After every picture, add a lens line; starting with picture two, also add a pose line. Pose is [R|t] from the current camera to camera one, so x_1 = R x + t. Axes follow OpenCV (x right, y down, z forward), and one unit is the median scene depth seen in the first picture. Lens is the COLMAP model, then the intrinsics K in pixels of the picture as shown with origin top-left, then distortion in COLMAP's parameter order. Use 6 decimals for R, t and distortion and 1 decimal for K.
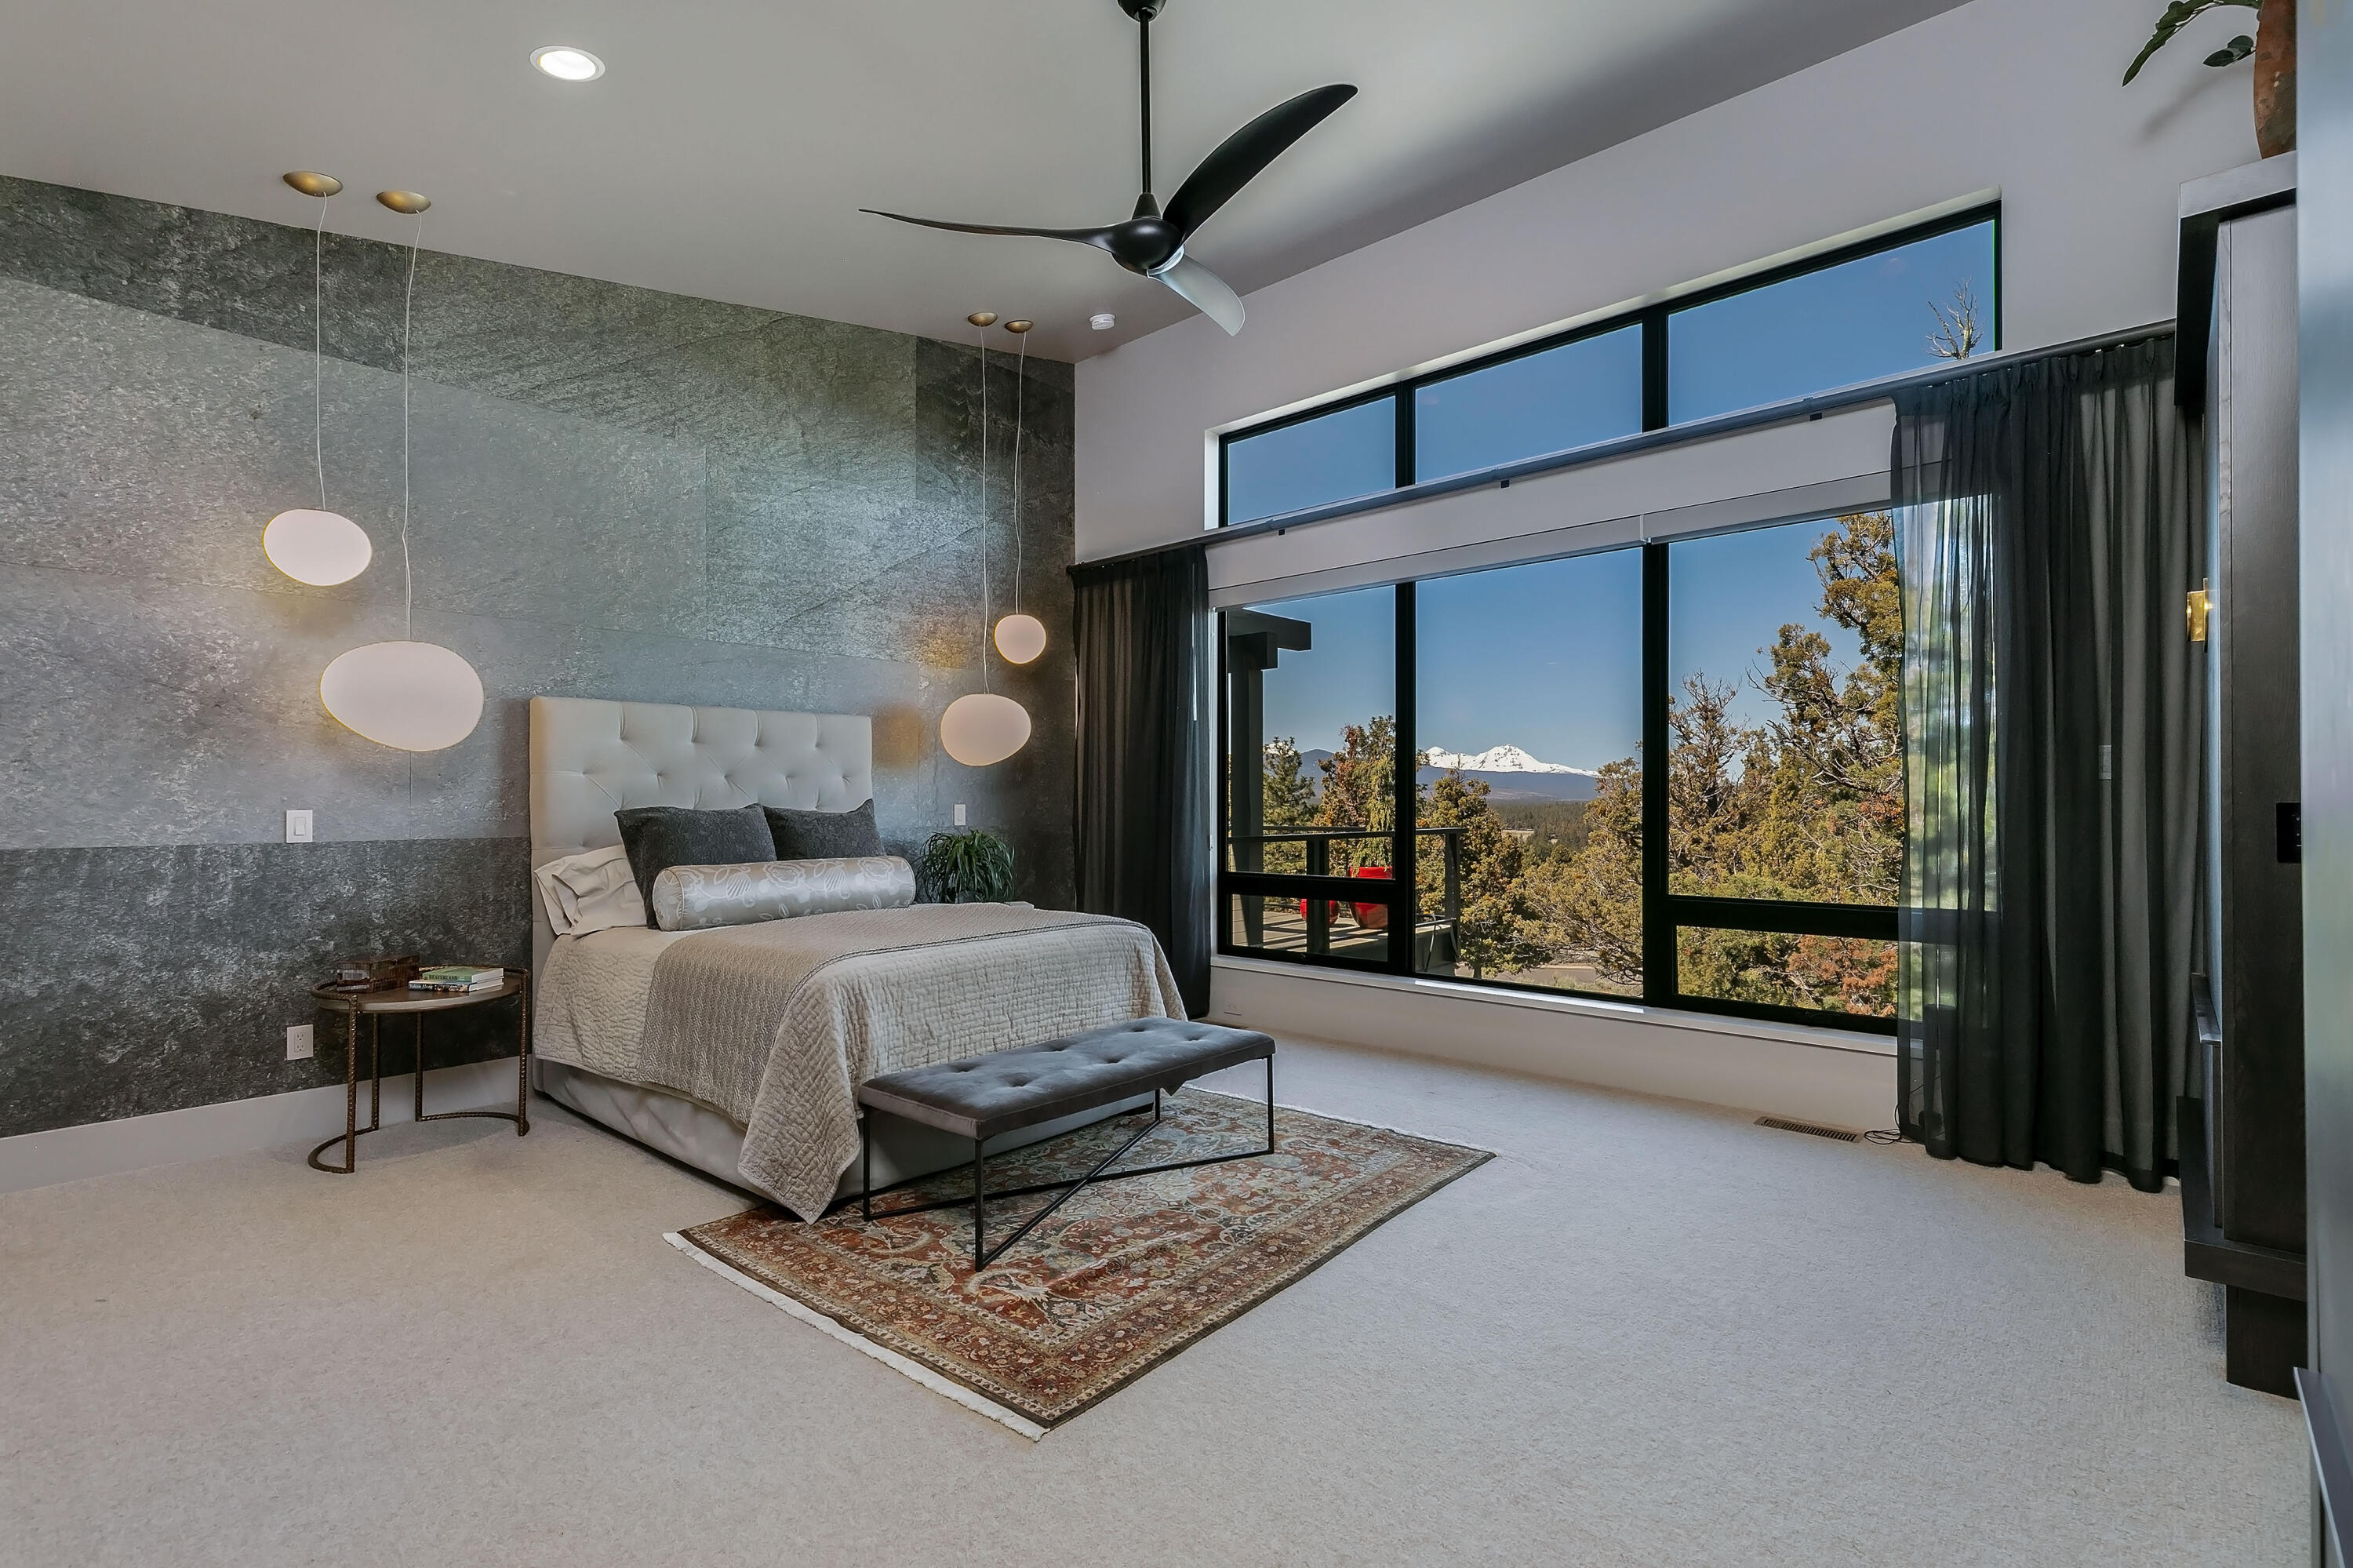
lens RADIAL K [[1087.7, 0, 1176.8], [0, 1087.7, 793.5], [0, 0, 1]] dist [0.011934, -0.000016]
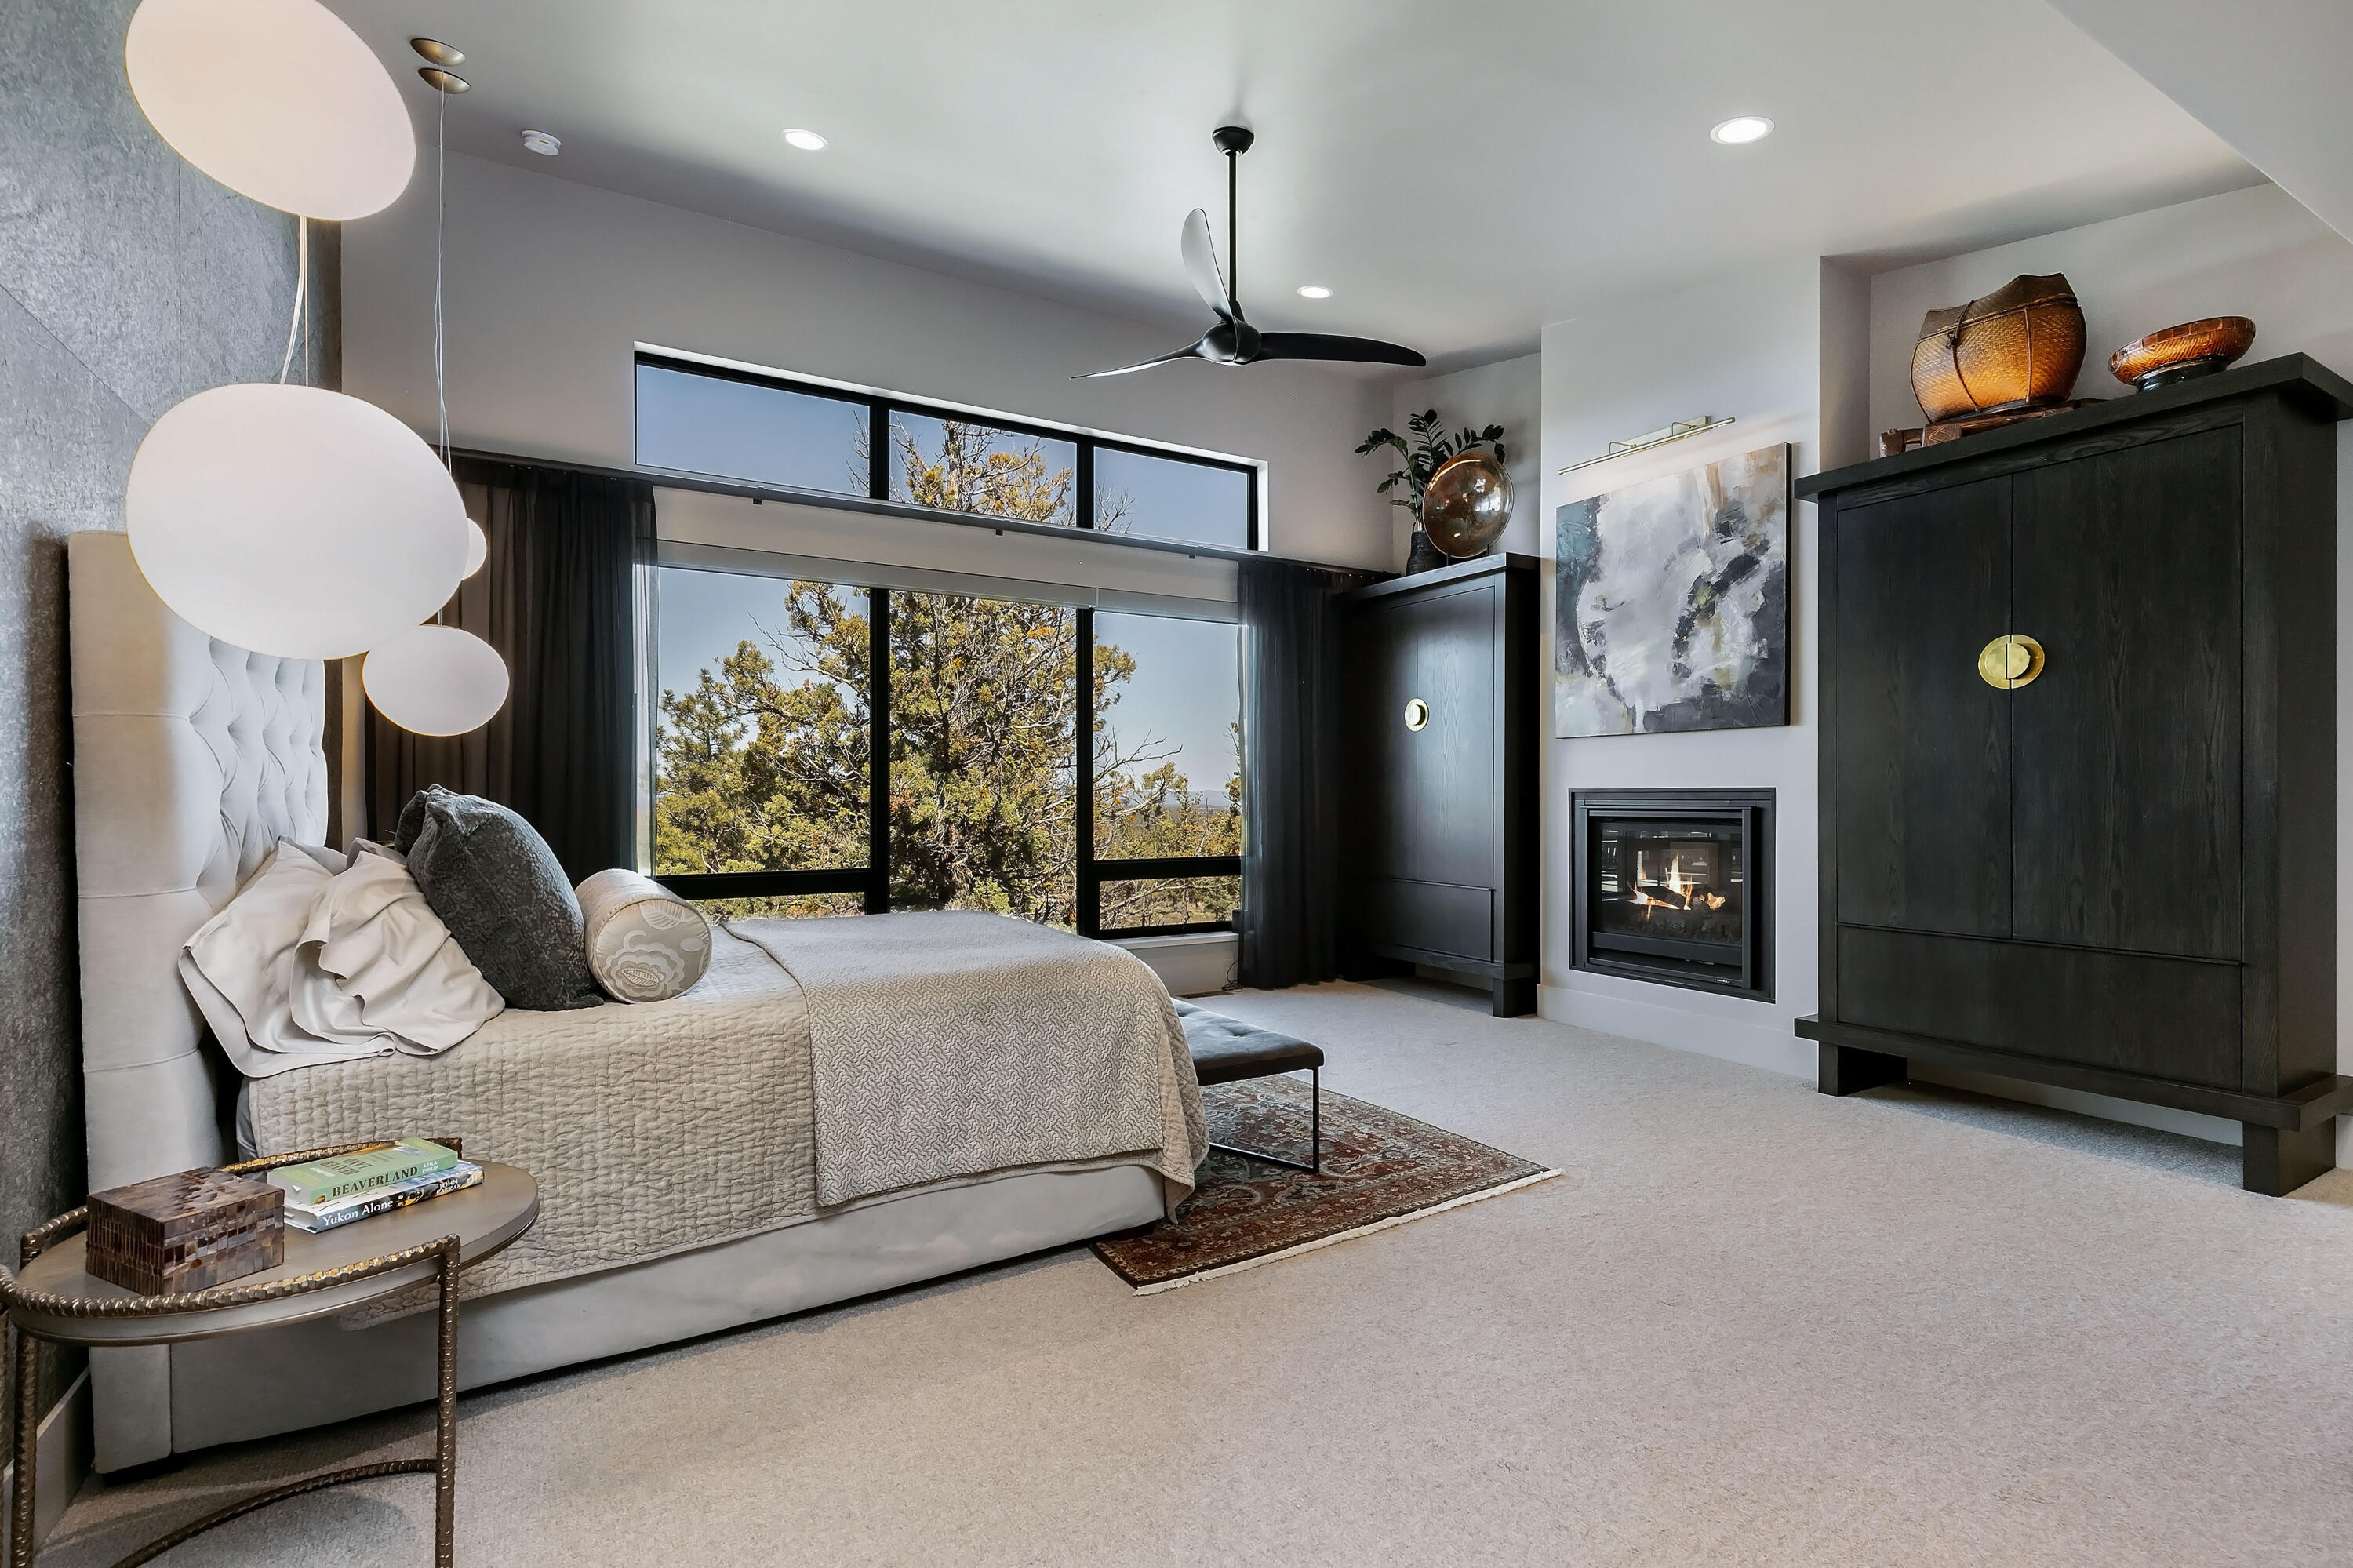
lens RADIAL K [[1087.7, 0, 1175.4], [0, 1087.7, 789.5], [0, 0, 1]] dist [0.011934, -0.000016]
pose [[0.294755, 0.005330, 0.955558, -0.926677], [-0.008678, 0.999958, -0.002900, 0.004454], [-0.955533, -0.007438, 0.294789, 0.519652]]
